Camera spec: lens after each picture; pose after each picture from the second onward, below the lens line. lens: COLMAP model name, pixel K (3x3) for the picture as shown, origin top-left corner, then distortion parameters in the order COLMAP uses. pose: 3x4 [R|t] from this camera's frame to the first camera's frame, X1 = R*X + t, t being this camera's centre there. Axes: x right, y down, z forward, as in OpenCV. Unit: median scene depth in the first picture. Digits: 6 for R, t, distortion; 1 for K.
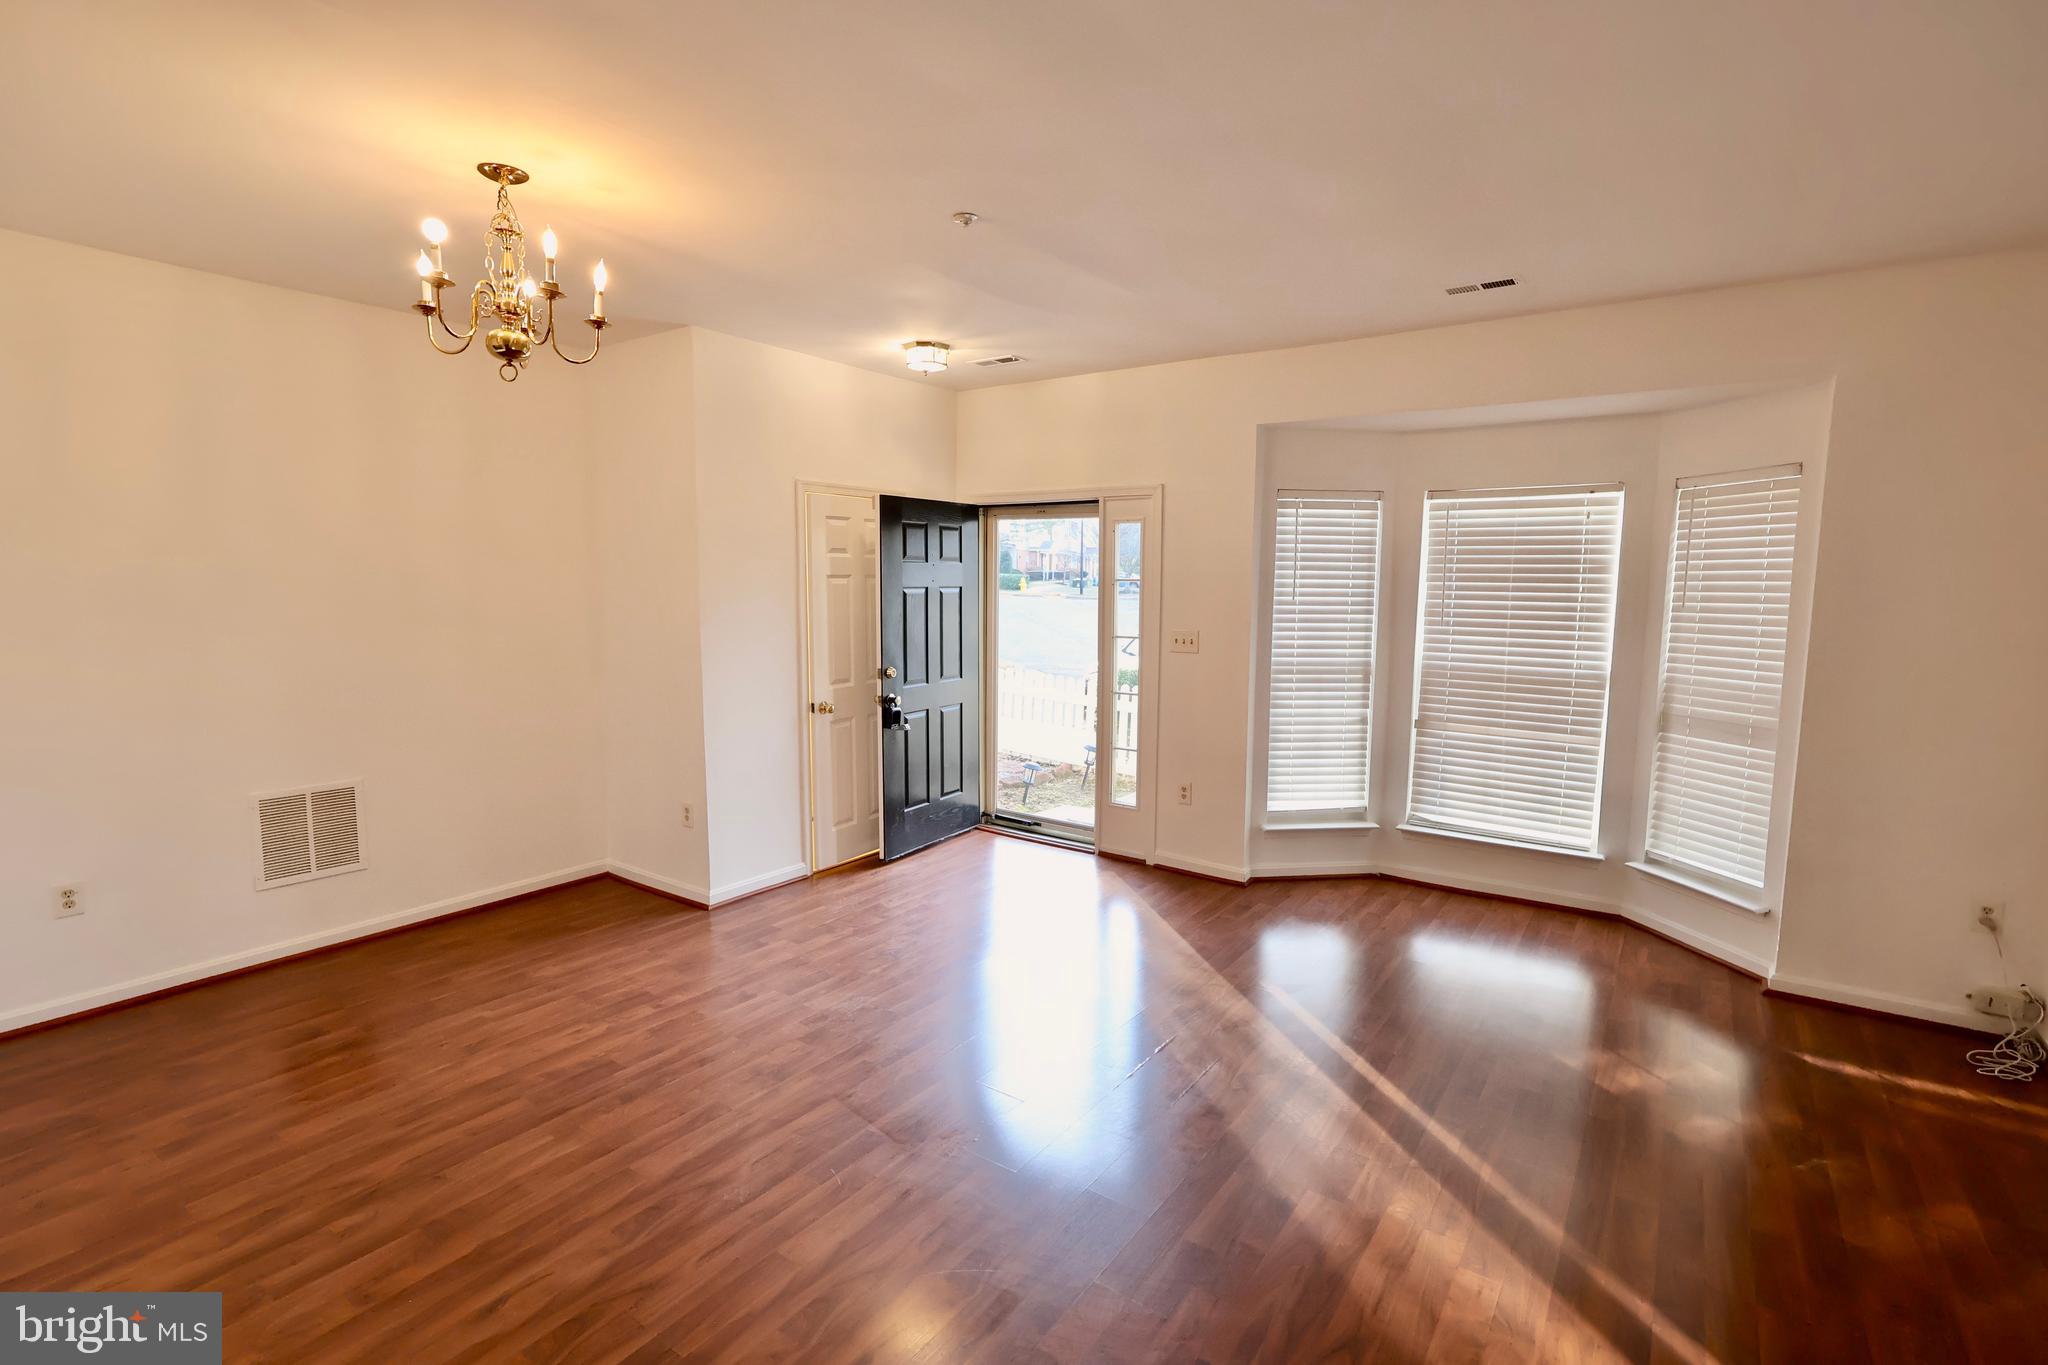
lens RADIAL K [[931.8, 0, 1024.0], [0, 931.8, 682.5], [0, 0, 1]] dist [-0.001732, 0.000186]
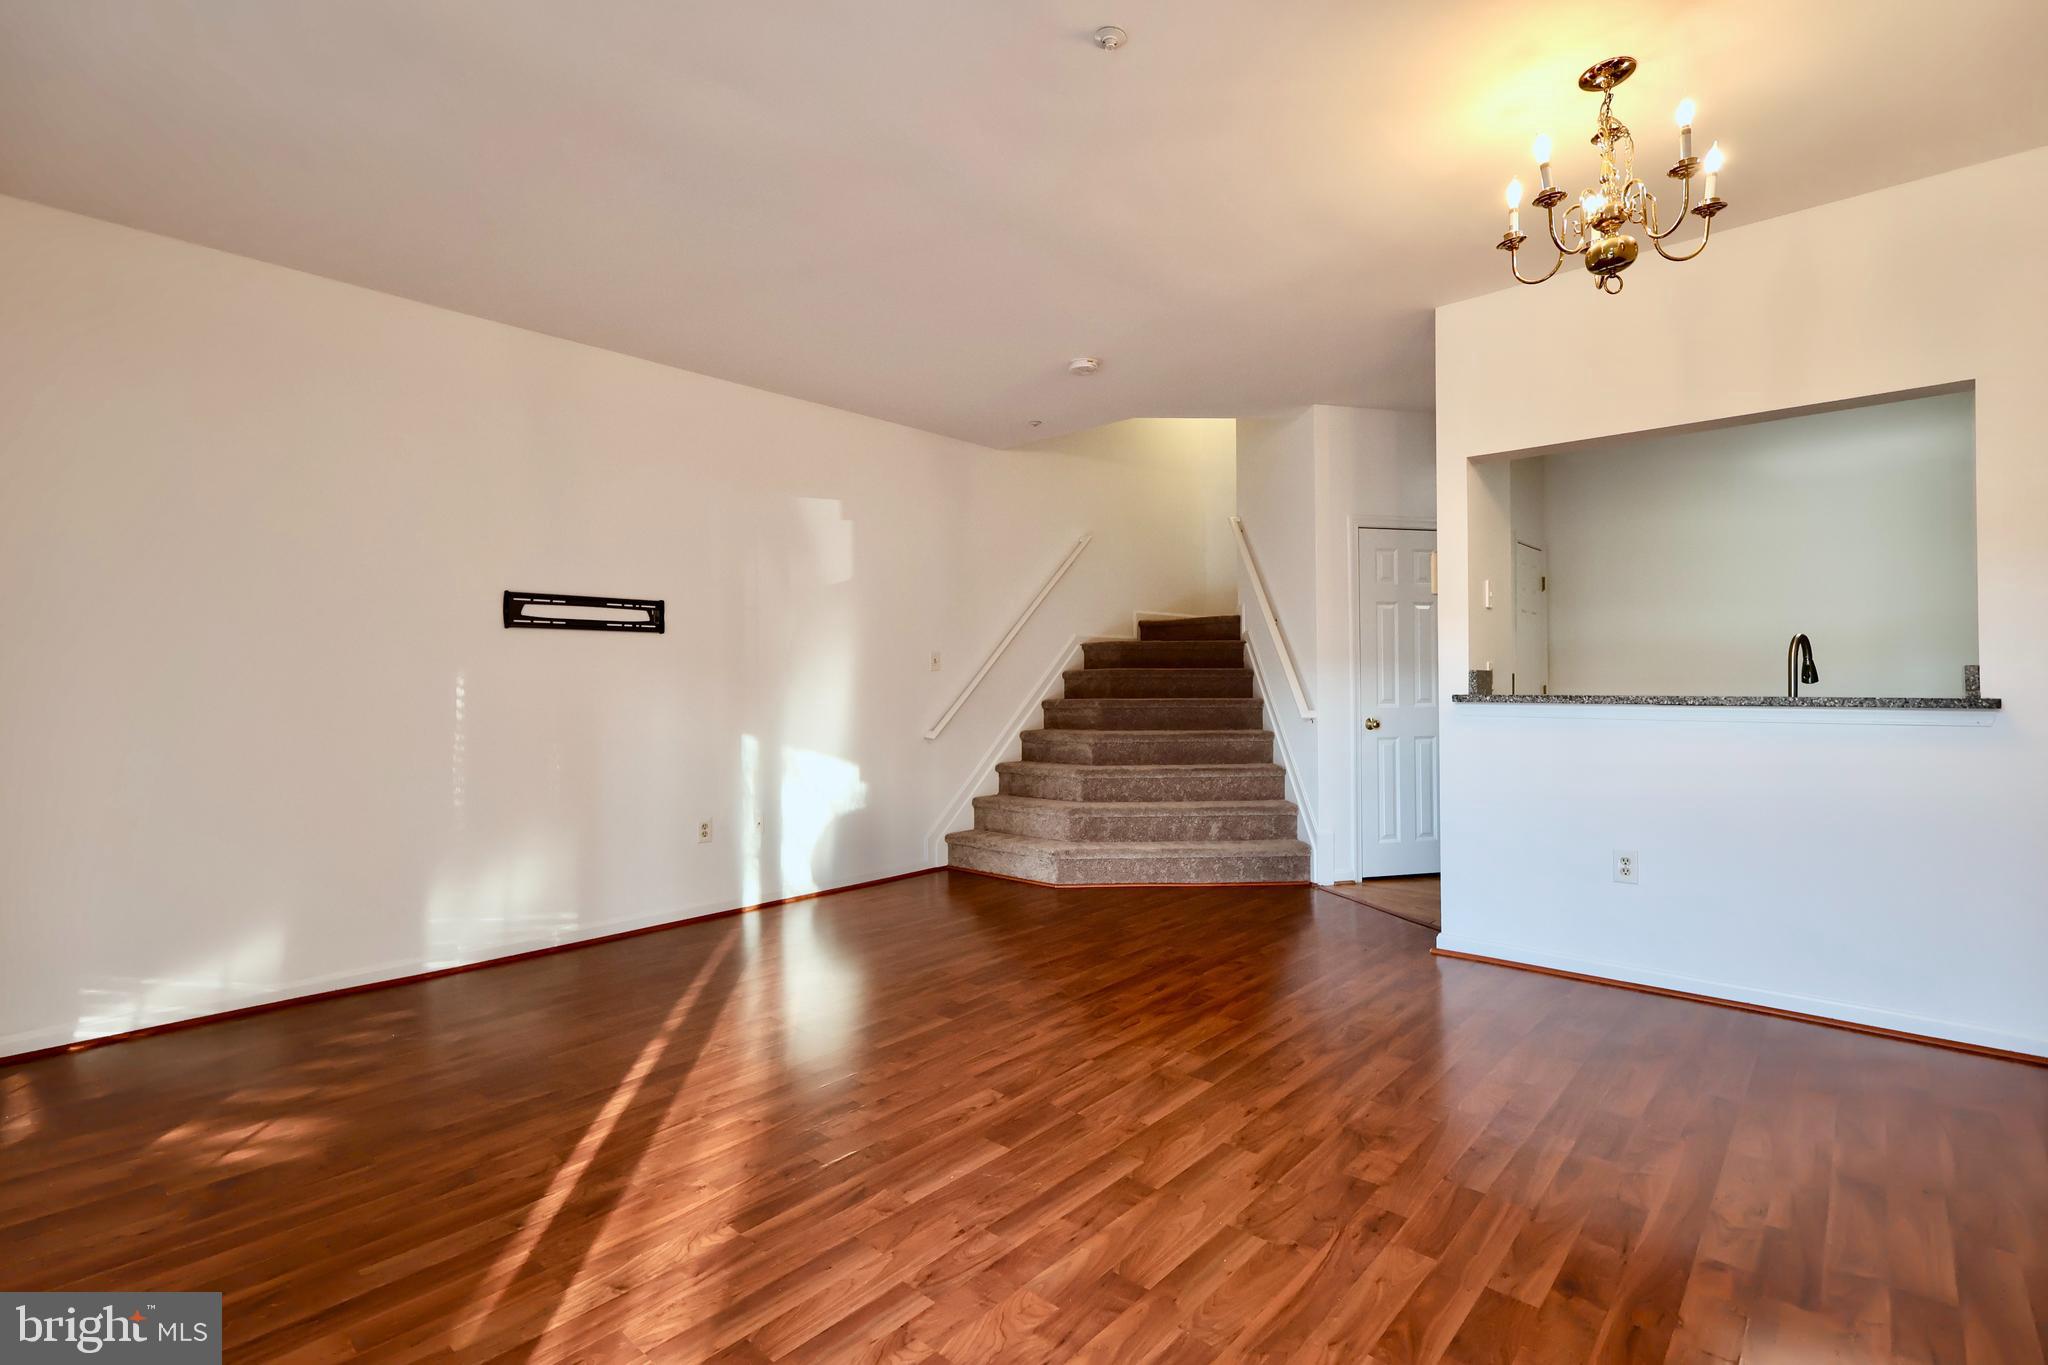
lens RADIAL K [[939.3, 0, 1024.0], [0, 939.3, 682.5], [0, 0, 1]] dist [-0.006608, 0.001117]
pose [[-0.993798, 0.001008, 0.111195, -0.061106], [0.013167, 0.993992, 0.108660, -0.038093], [-0.110418, 0.109451, -0.987840, 1.490579]]
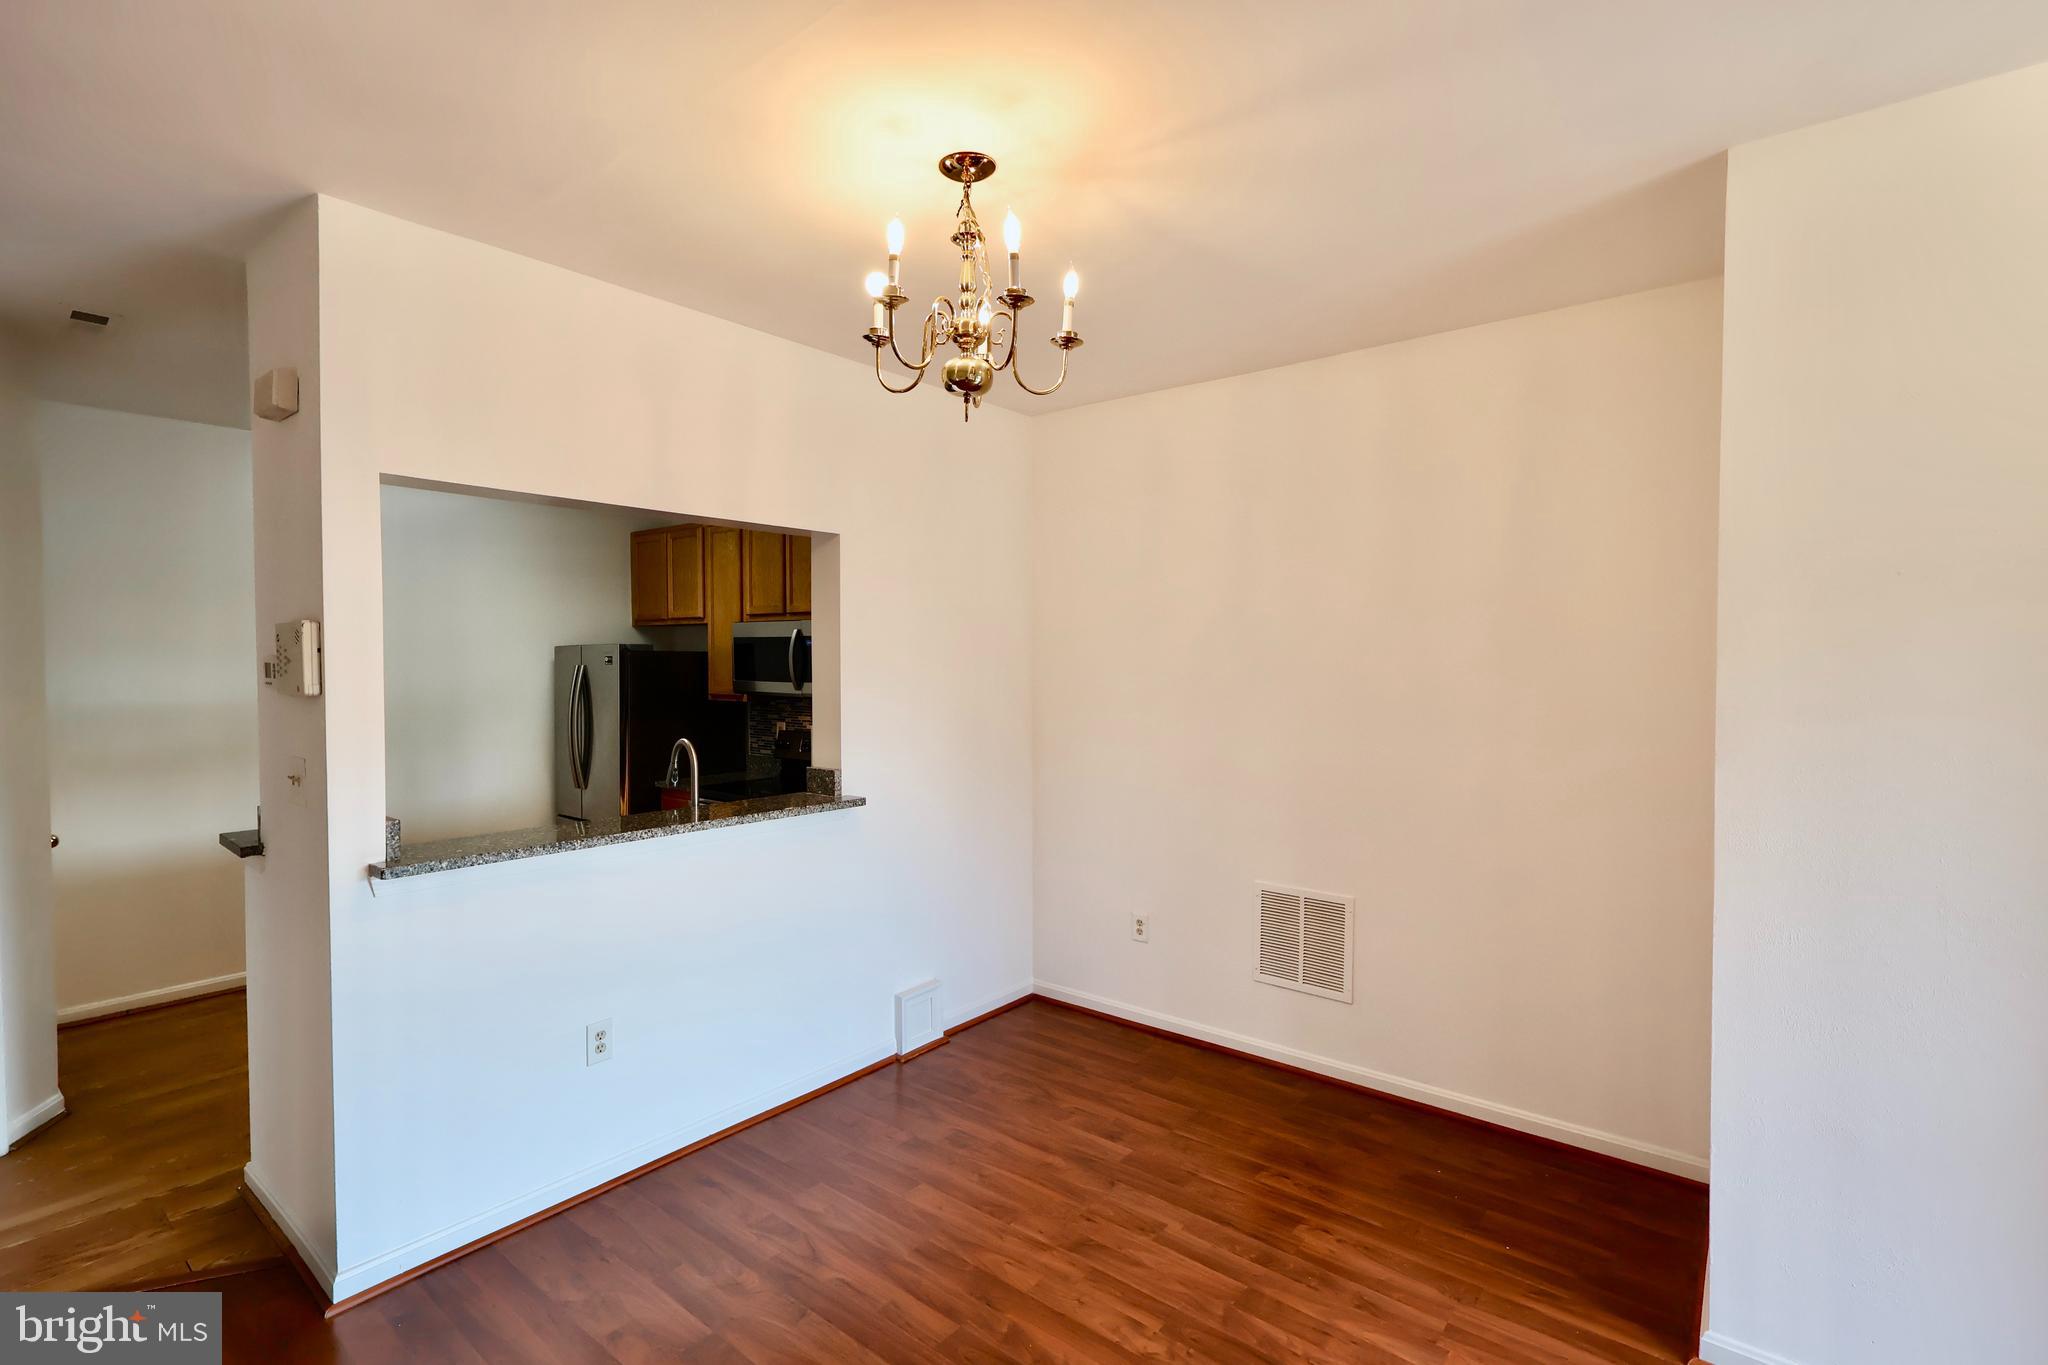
lens RADIAL K [[939.3, 0, 1024.0], [0, 939.3, 682.5], [0, 0, 1]] dist [-0.006608, 0.001117]
pose [[-0.055632, 0.020034, -0.998250, 0.185494], [-0.109250, 0.993673, 0.026031, -0.093811], [0.992456, 0.110507, -0.053091, 0.828837]]
